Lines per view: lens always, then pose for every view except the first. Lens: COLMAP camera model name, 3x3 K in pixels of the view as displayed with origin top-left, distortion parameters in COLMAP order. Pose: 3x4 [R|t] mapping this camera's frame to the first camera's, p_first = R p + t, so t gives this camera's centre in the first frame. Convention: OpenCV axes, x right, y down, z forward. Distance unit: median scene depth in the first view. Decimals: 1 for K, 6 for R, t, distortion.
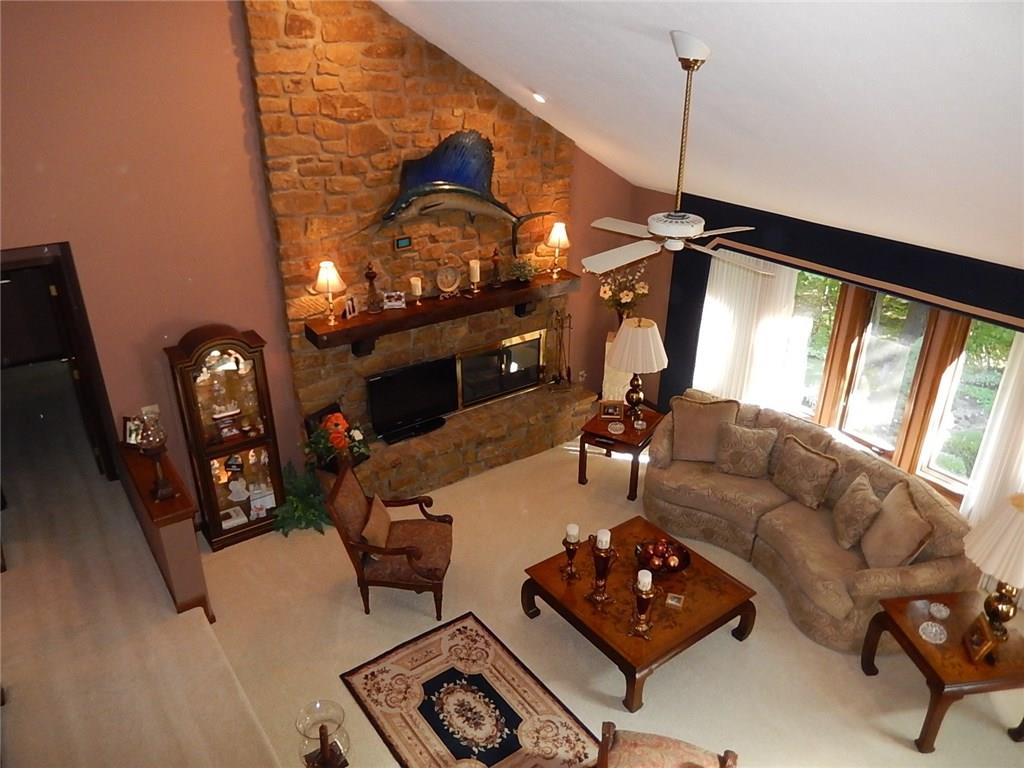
lens RADIAL K [[762.3, 0, 512.0], [0, 762.3, 384.0], [0, 0, 1]] dist [-0.001623, -0.005051]
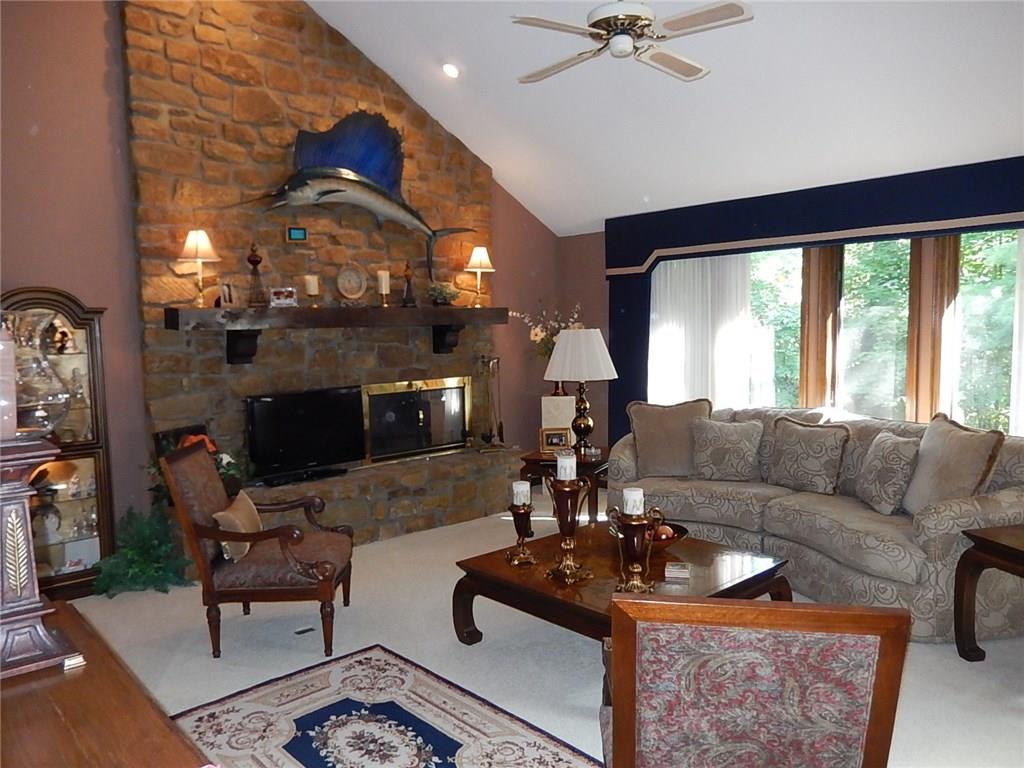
lens RADIAL K [[762.3, 0, 512.0], [0, 762.3, 384.0], [0, 0, 1]] dist [-0.001623, -0.005051]
pose [[0.993614, -0.031560, 0.108331, -0.002456], [0.067783, 0.934498, -0.349456, 0.298429], [-0.090207, 0.354568, 0.930669, 0.265255]]
